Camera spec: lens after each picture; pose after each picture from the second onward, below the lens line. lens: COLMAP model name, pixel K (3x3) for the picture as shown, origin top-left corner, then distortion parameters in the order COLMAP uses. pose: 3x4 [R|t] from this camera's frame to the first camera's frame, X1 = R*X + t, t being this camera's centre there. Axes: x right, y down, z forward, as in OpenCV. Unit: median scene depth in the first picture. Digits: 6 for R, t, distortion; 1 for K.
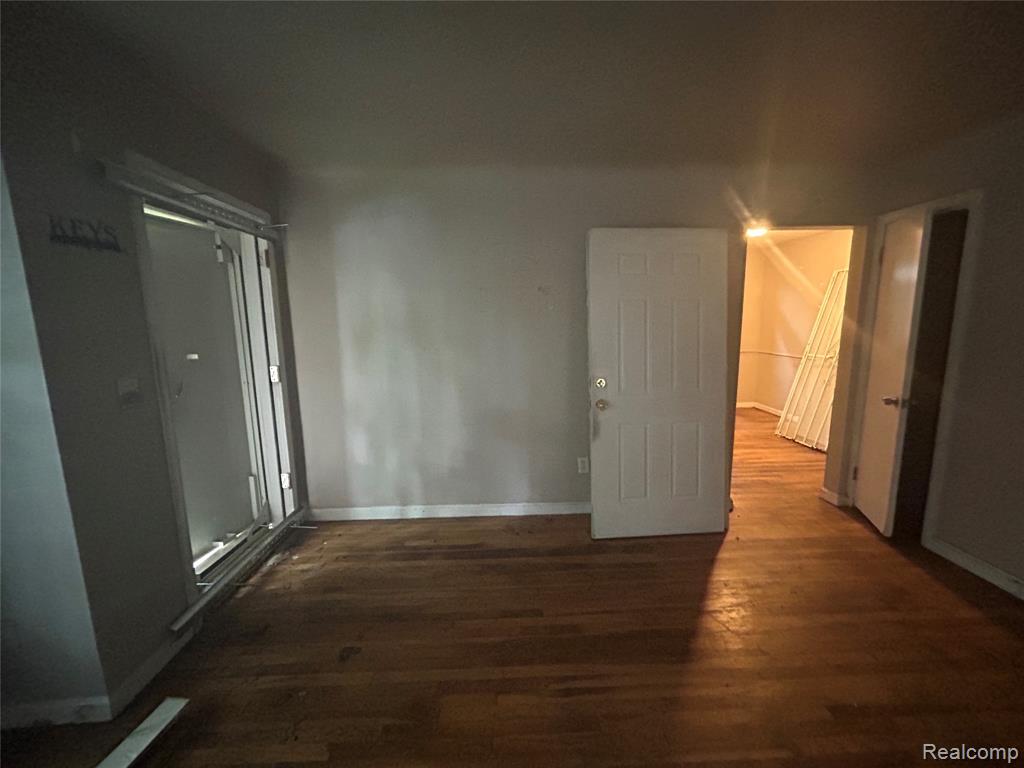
lens RADIAL K [[411.7, 0, 513.2], [0, 411.7, 383.1], [0, 0, 1]] dist [0.000730, 0.000387]
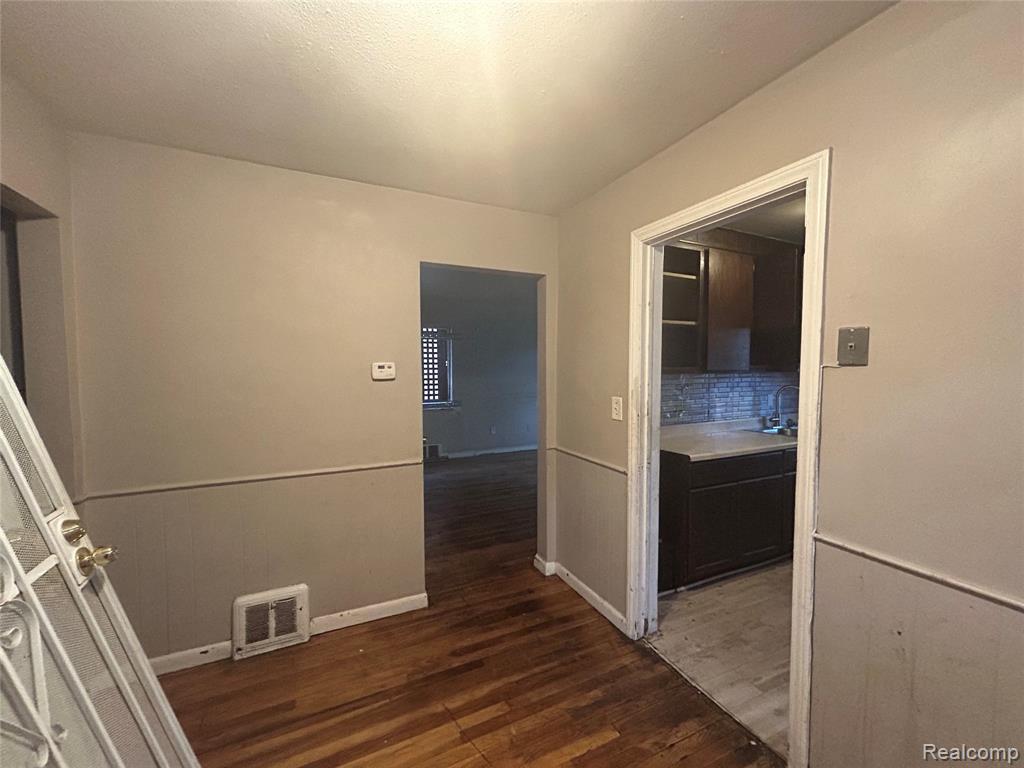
lens RADIAL K [[411.7, 0, 513.2], [0, 411.7, 383.1], [0, 0, 1]] dist [0.000730, 0.000387]
pose [[-0.918188, 0.031554, -0.394886, 0.998685], [-0.047467, 0.980877, 0.188749, -0.301941], [0.393290, 0.192051, -0.899132, 1.864998]]
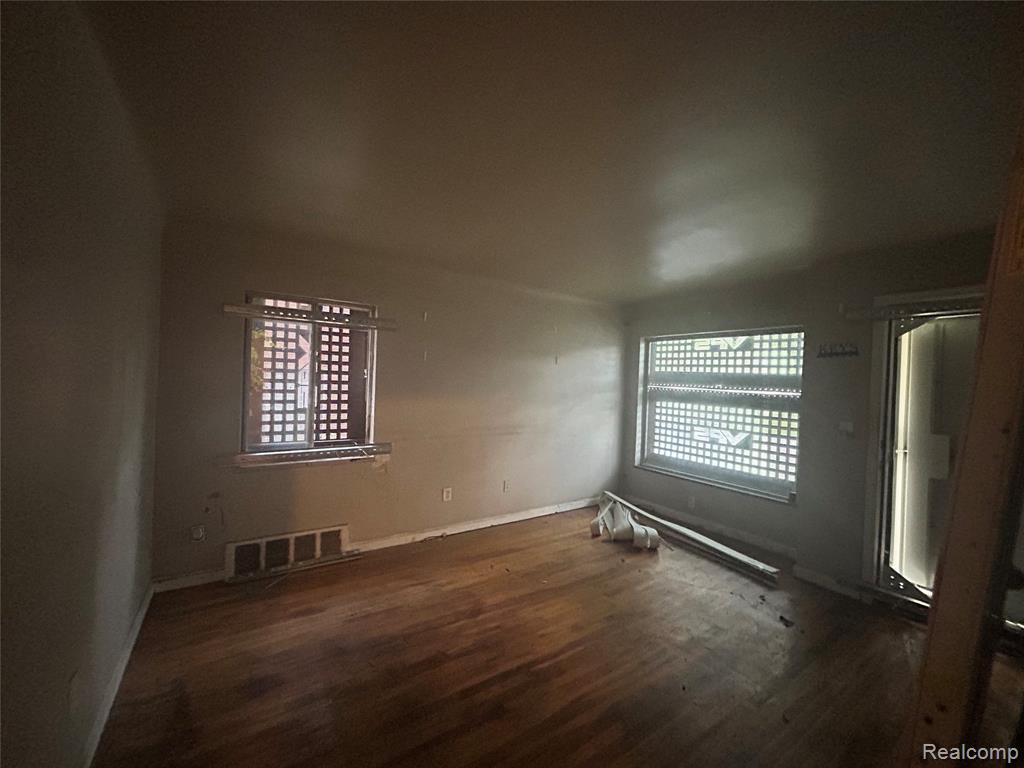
lens RADIAL K [[411.7, 0, 513.2], [0, 411.7, 383.1], [0, 0, 1]] dist [0.000730, 0.000387]
pose [[-0.846535, -0.011533, -0.532209, 0.725558], [-0.106873, 0.983092, 0.148689, -0.168970], [0.521495, 0.182749, -0.833454, 0.949186]]
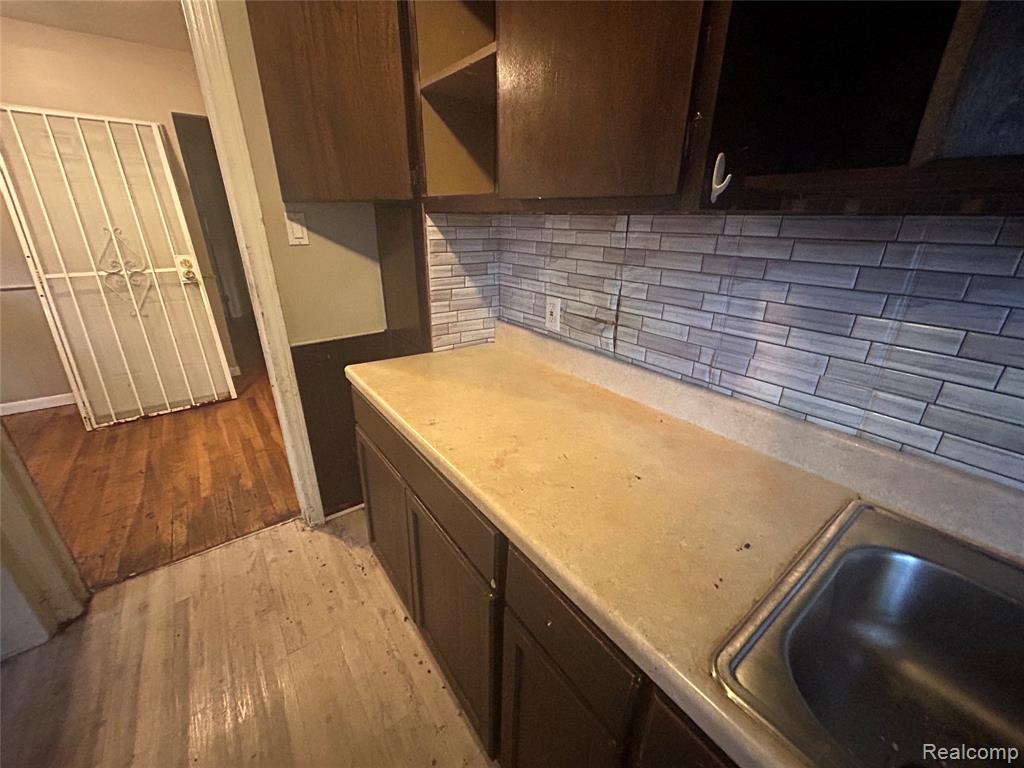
lens RADIAL K [[411.7, 0, 513.2], [0, 411.7, 383.1], [0, 0, 1]] dist [0.000730, 0.000387]
pose [[-0.572911, -0.300159, 0.762678, -0.143372], [0.122166, 0.888861, 0.441589, -0.180860], [-0.810462, 0.346165, -0.472569, 1.346842]]
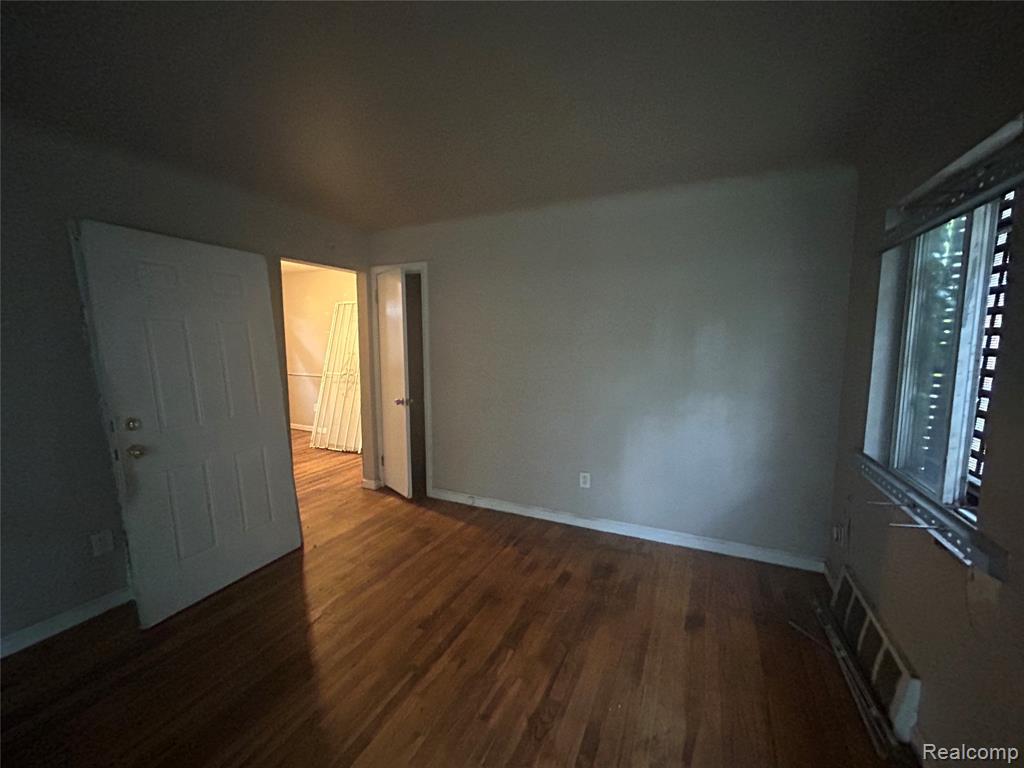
lens RADIAL K [[411.7, 0, 513.2], [0, 411.7, 383.1], [0, 0, 1]] dist [0.000730, 0.000387]
pose [[0.456643, -0.080590, 0.885992, -0.119884], [0.128871, 0.991377, 0.023755, -0.001574], [-0.880266, 0.103331, 0.463091, 0.008069]]
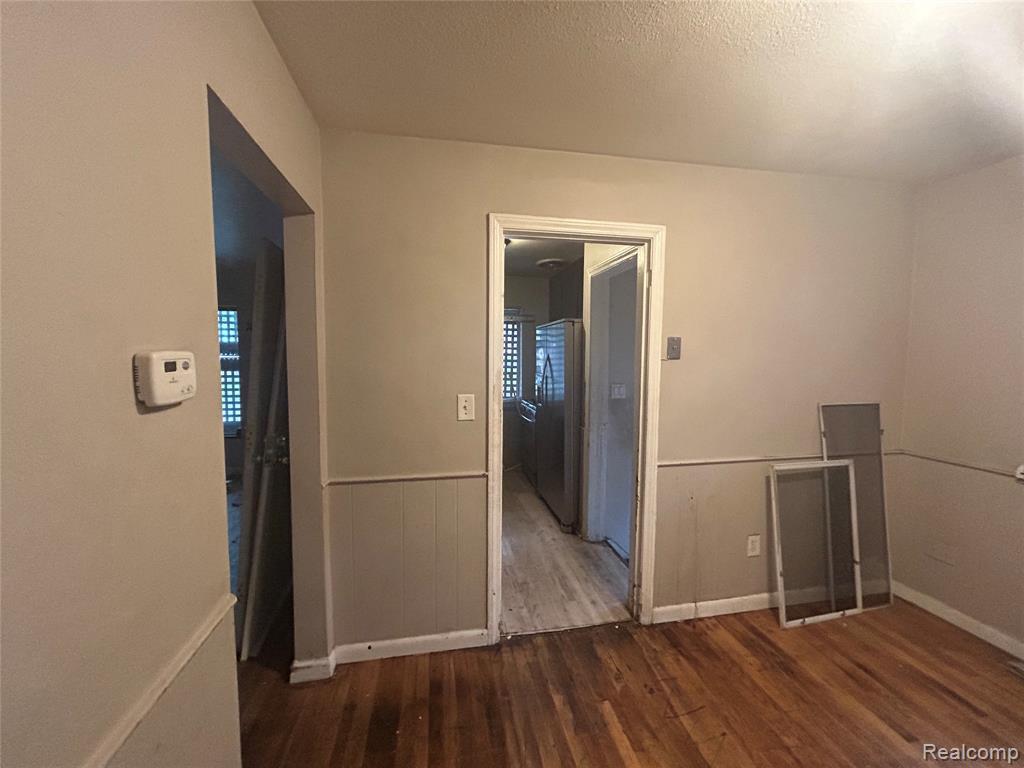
lens RADIAL K [[411.7, 0, 513.2], [0, 411.7, 383.1], [0, 0, 1]] dist [0.000730, 0.000387]
pose [[0.151647, 0.078672, -0.985299, 1.194958], [-0.157627, 0.985995, 0.054467, -0.208456], [0.975785, 0.147050, 0.161924, 1.222529]]
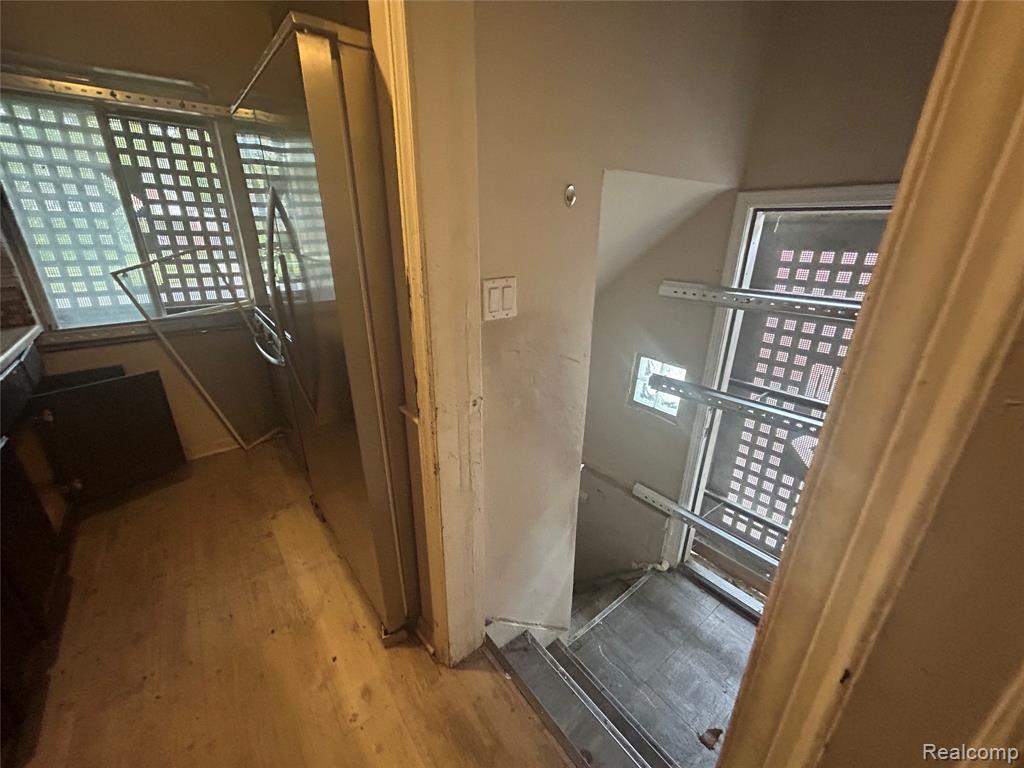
lens RADIAL K [[411.7, 0, 513.2], [0, 411.7, 383.1], [0, 0, 1]] dist [0.000730, 0.000387]
pose [[0.597446, 0.306124, -0.741179, 0.466072], [-0.140880, 0.949961, 0.278796, -0.206939], [0.789438, -0.062148, 0.610677, 1.446687]]
